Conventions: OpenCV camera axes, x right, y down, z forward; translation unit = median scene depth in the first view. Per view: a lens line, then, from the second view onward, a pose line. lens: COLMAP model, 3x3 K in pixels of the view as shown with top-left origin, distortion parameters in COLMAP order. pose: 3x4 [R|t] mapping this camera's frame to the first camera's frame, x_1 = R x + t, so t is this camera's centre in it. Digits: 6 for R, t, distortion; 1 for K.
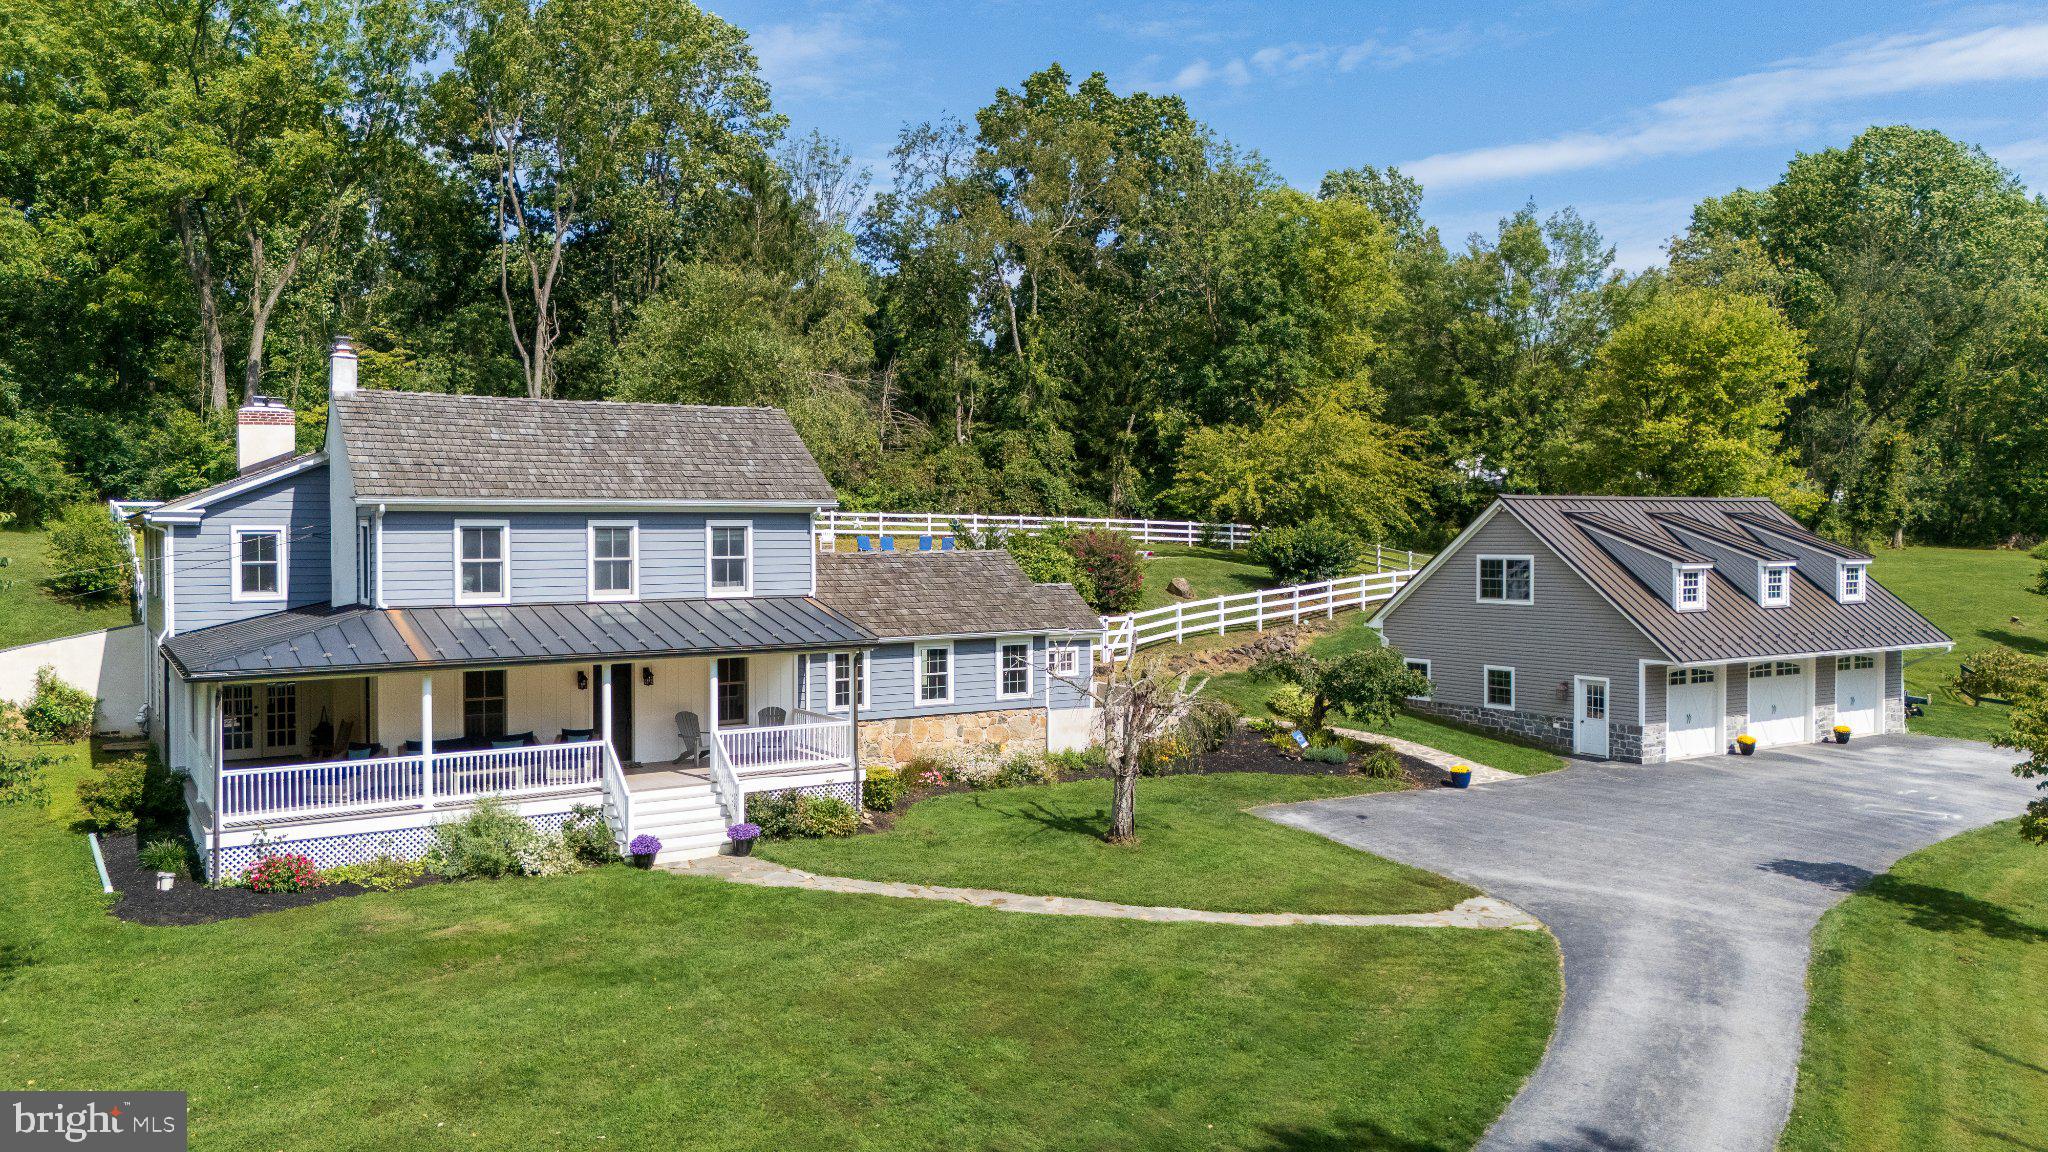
lens RADIAL K [[1497.0, 0, 1031.1], [0, 1497.0, 580.5], [0, 0, 1]] dist [0.041978, -0.010720]
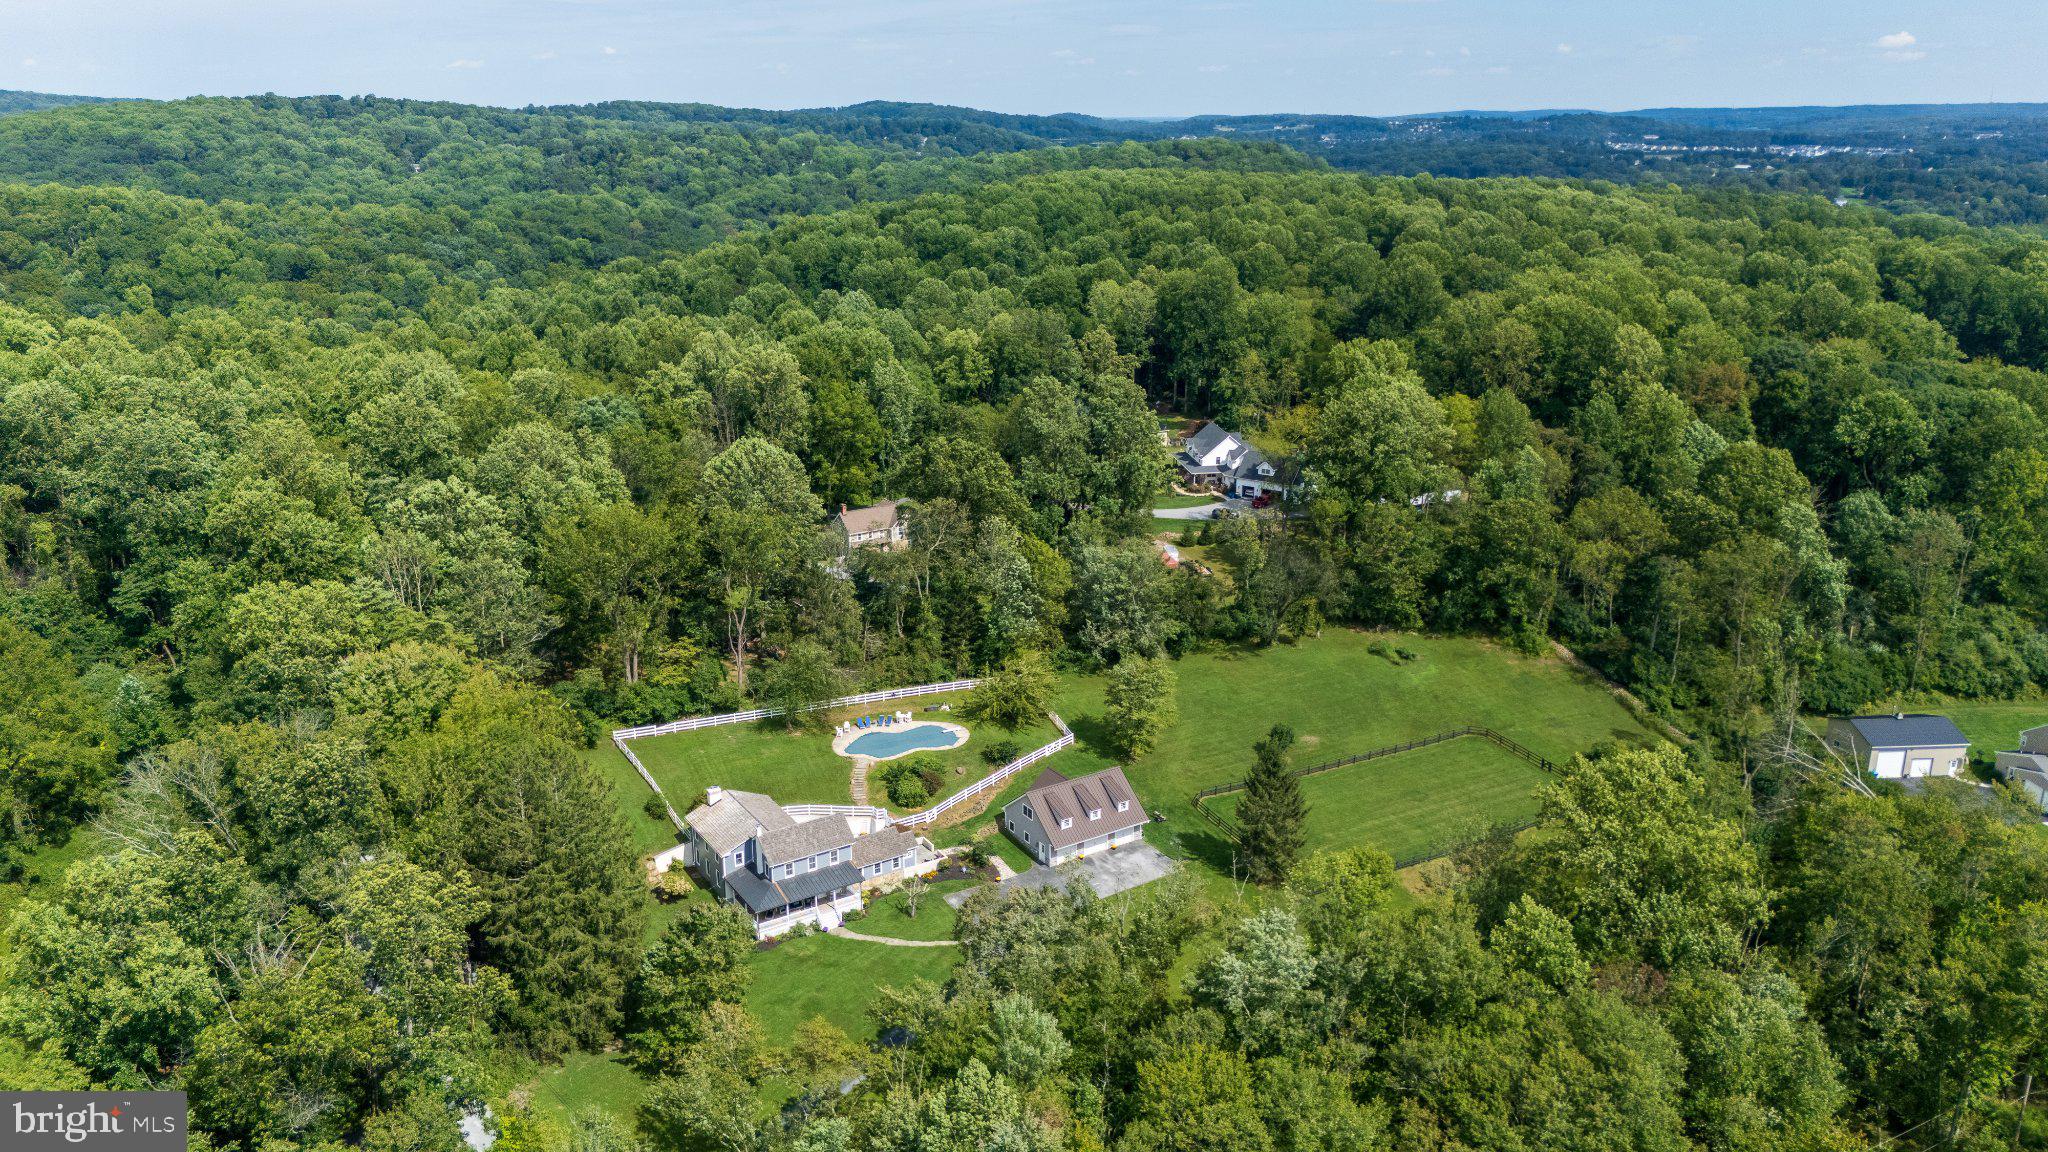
lens RADIAL K [[1497.0, 0, 1025.6], [0, 1497.0, 576.7], [0, 0, 1]] dist [0.041978, -0.010720]
pose [[0.999997, -0.002476, 0.000562, 0.419676], [0.002235, 0.963400, 0.268059, -2.199705], [-0.001205, -0.268057, 0.963402, -3.457169]]
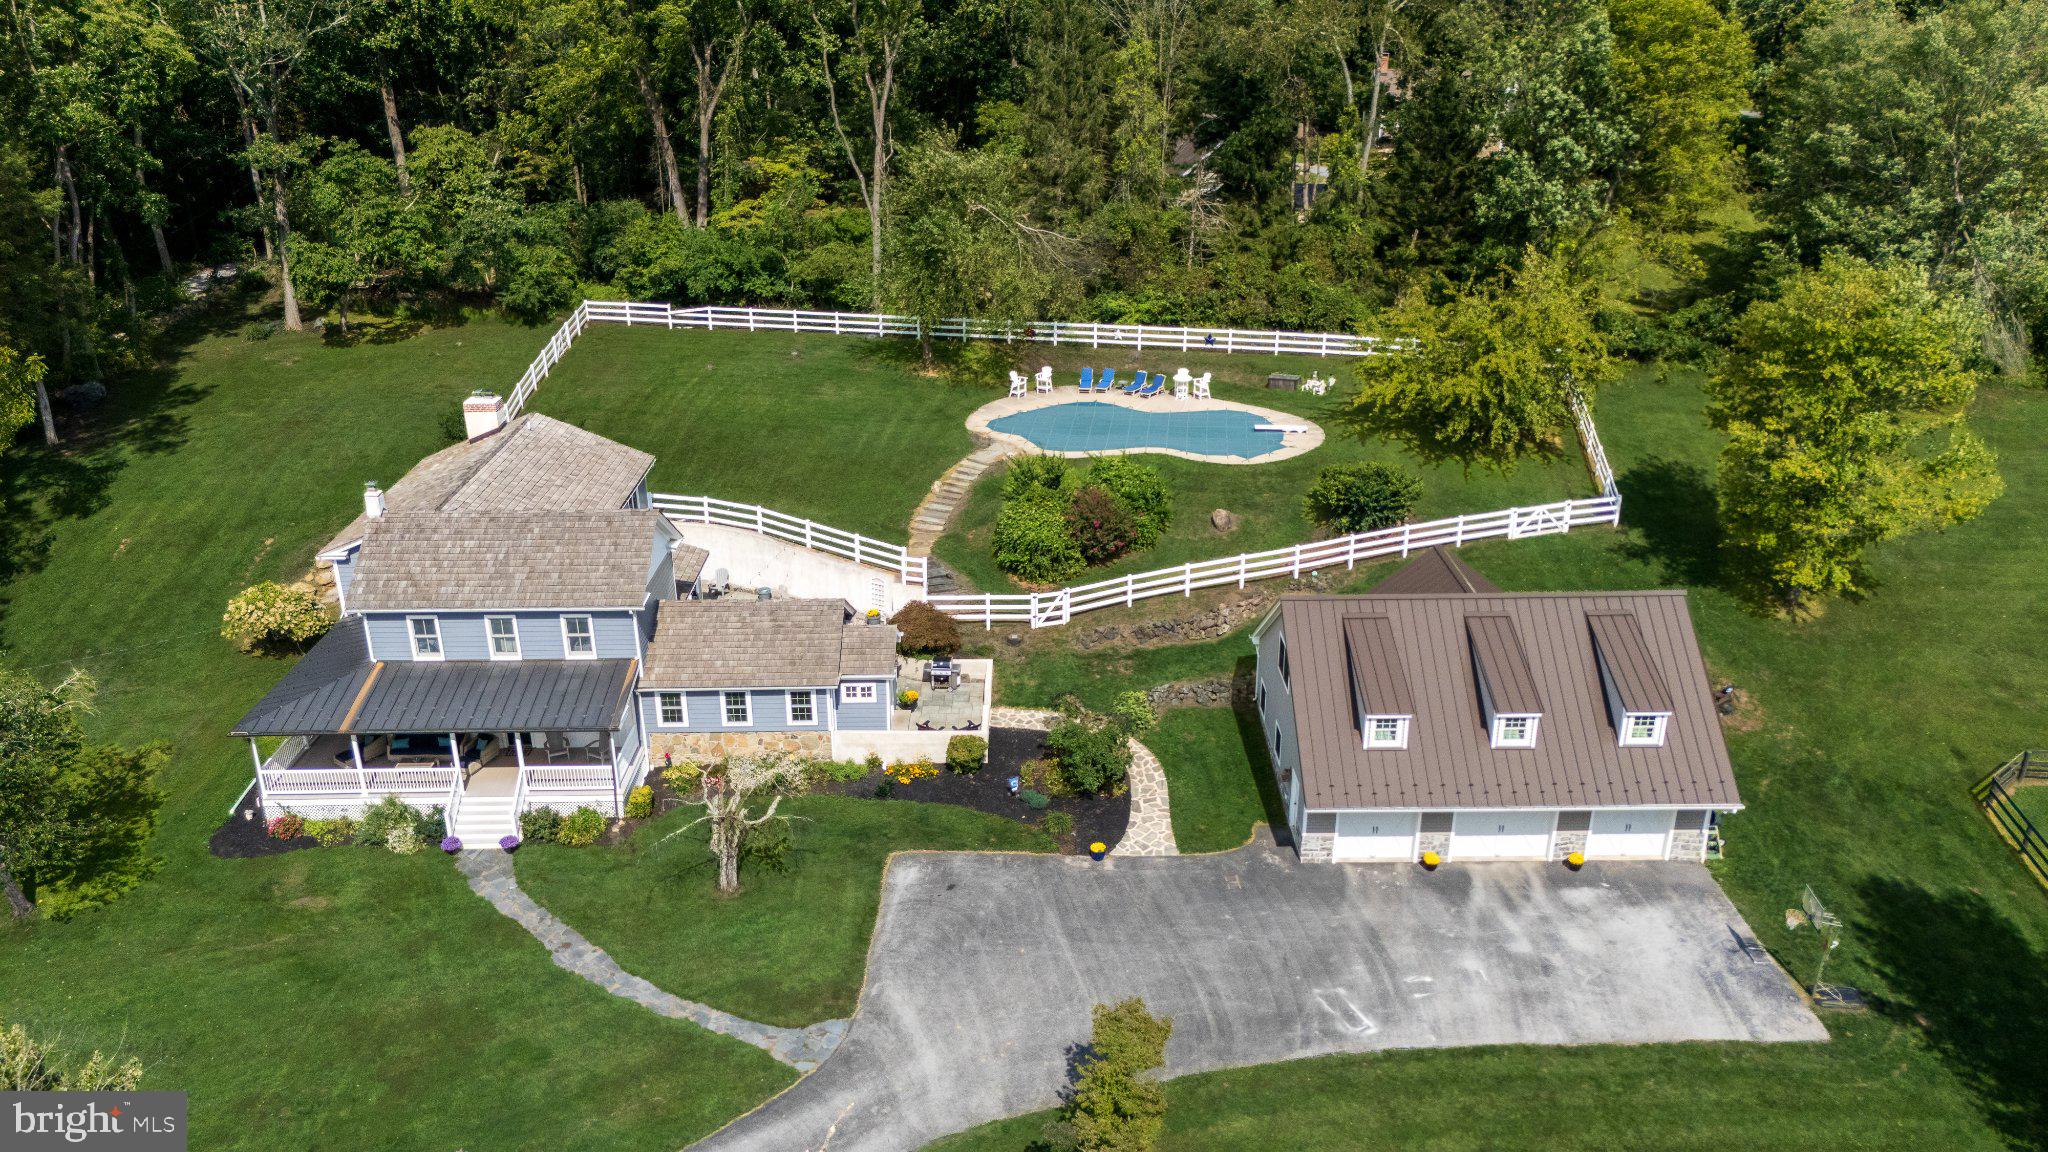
lens RADIAL K [[1497.0, 0, 1024.6], [0, 1497.0, 569.8], [0, 0, 1]] dist [0.041978, -0.010720]
pose [[0.850833, 0.205139, -0.483737, 0.928232], [-0.014323, 0.929351, 0.368918, -0.657594], [0.525242, -0.306959, 0.793661, 0.027908]]
